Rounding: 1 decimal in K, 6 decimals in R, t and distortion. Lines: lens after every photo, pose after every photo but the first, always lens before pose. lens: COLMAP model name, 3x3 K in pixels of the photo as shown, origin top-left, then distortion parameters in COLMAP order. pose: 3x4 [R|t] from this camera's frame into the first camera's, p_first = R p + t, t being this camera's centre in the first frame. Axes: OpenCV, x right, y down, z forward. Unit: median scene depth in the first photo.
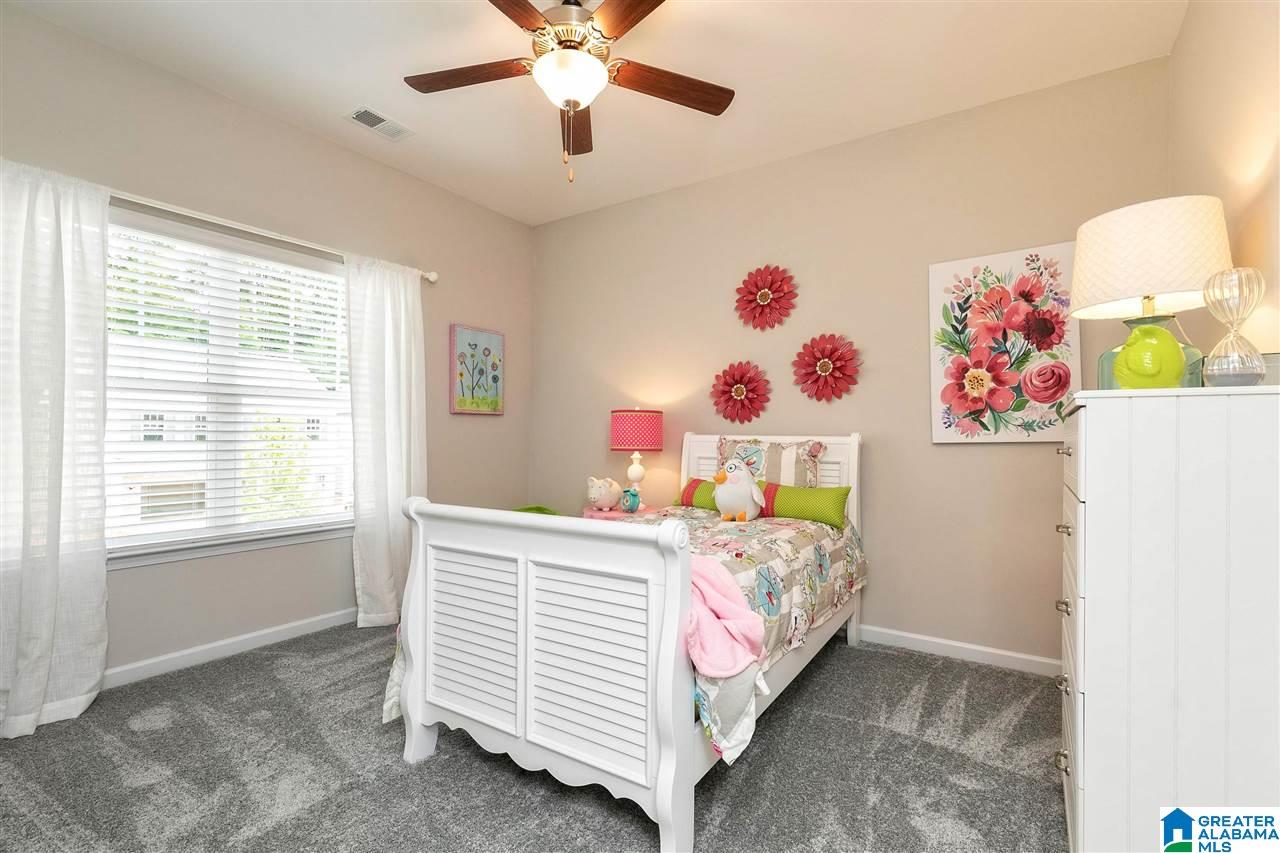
lens RADIAL K [[574.8, 0, 640.1], [0, 574.8, 433.5], [0, 0, 1]] dist [0.000873, -0.000242]
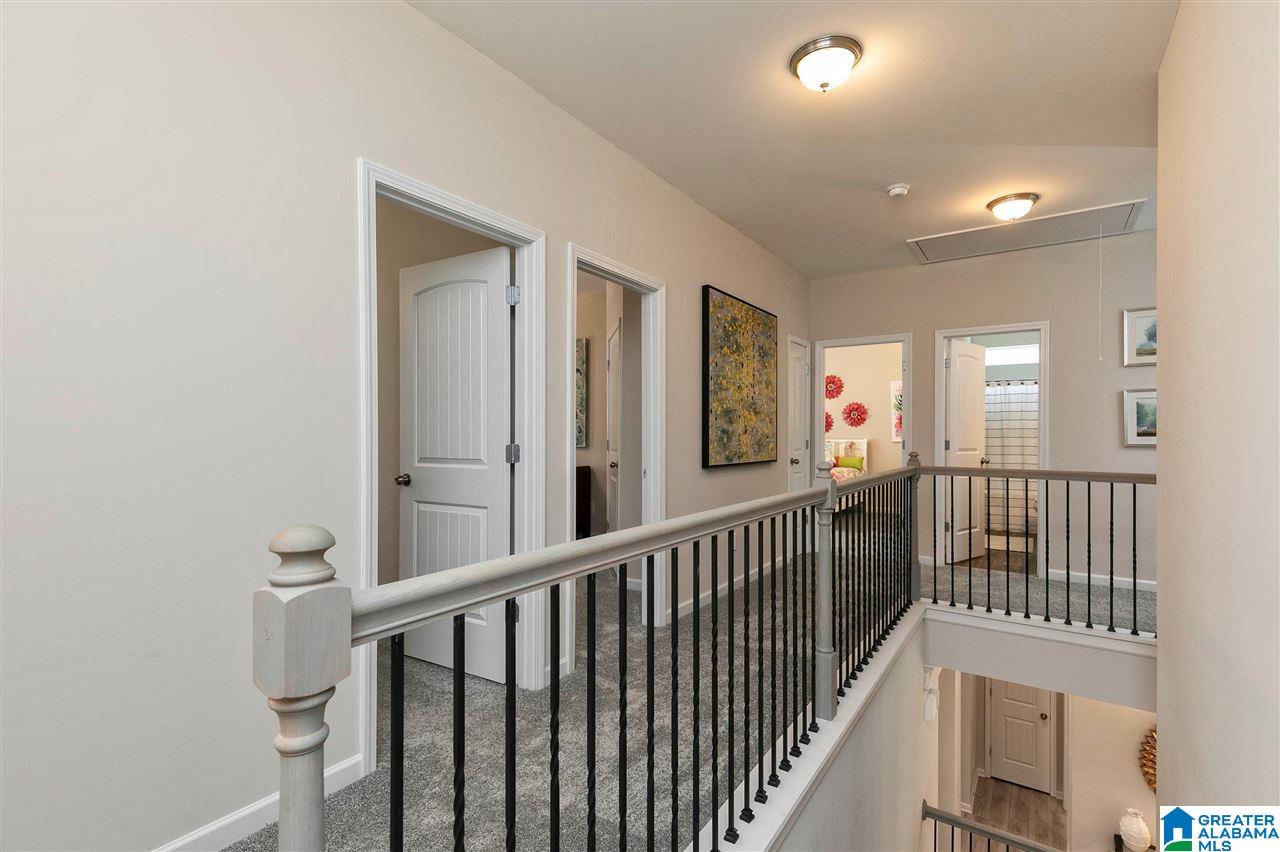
lens RADIAL K [[574.8, 0, 642.0], [0, 574.8, 429.9], [0, 0, 1]] dist [0.000873, -0.000242]
pose [[0.999916, -0.005468, -0.011745, -0.695645], [0.005418, 0.999976, -0.004324, -0.036345], [0.011768, 0.004260, 0.999922, -1.850230]]
